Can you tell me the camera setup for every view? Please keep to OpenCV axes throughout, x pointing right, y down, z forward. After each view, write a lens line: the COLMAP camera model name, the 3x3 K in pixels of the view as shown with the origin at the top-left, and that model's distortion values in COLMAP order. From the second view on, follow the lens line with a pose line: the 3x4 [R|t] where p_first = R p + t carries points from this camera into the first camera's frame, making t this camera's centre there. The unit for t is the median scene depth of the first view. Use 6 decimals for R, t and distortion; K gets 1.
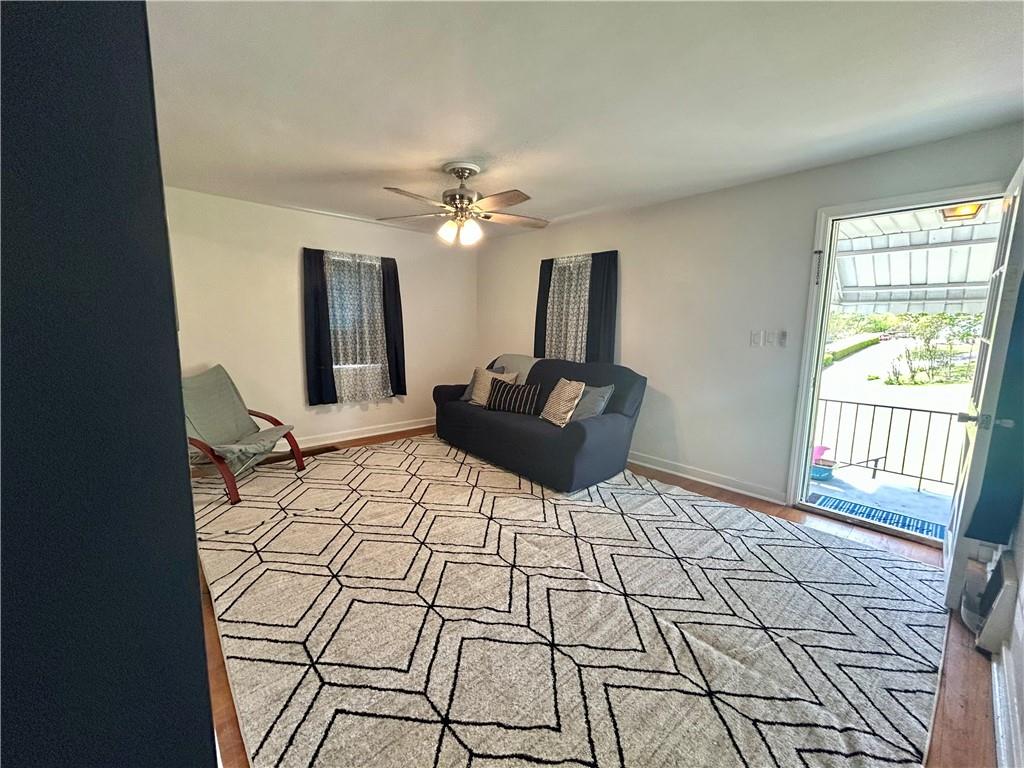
lens RADIAL K [[416.3, 0, 512.0], [0, 416.3, 384.0], [0, 0, 1]] dist [-0.000152, -0.000287]
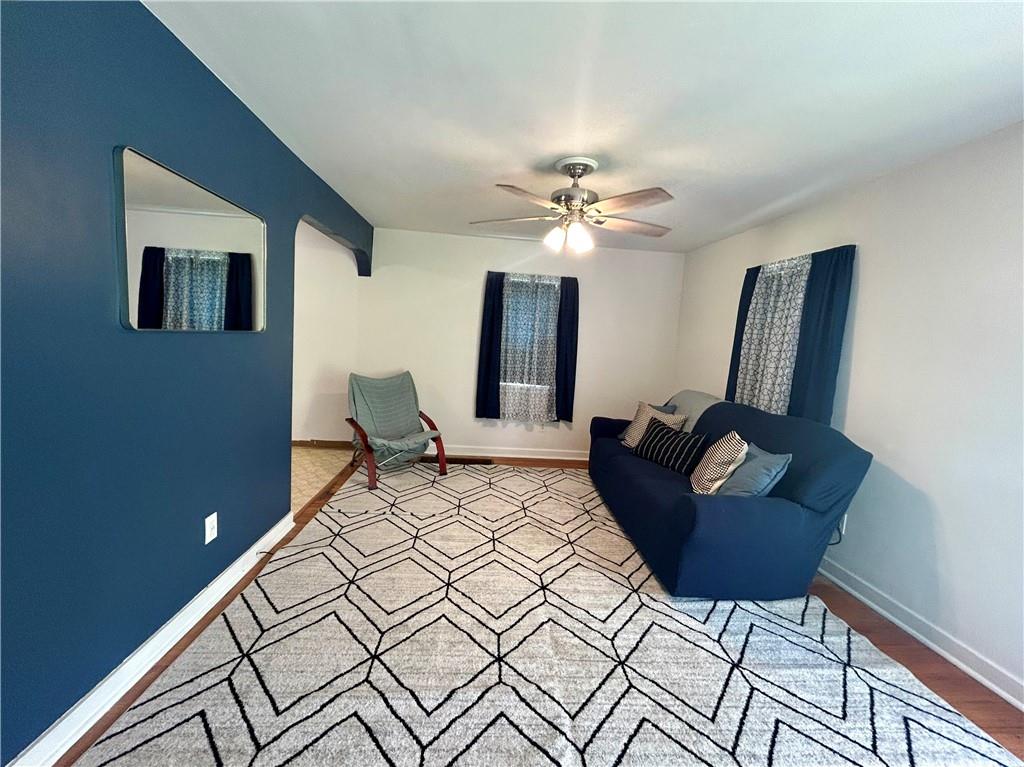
lens RADIAL K [[422.4, 0, 526.7], [0, 422.4, 388.1], [0, 0, 1]] dist [0.000510, -0.000035]
pose [[0.787155, 0.106251, -0.607535, 0.302626], [-0.138533, 0.990338, -0.006291, -0.038434], [0.600996, 0.089116, 0.794268, 0.241743]]
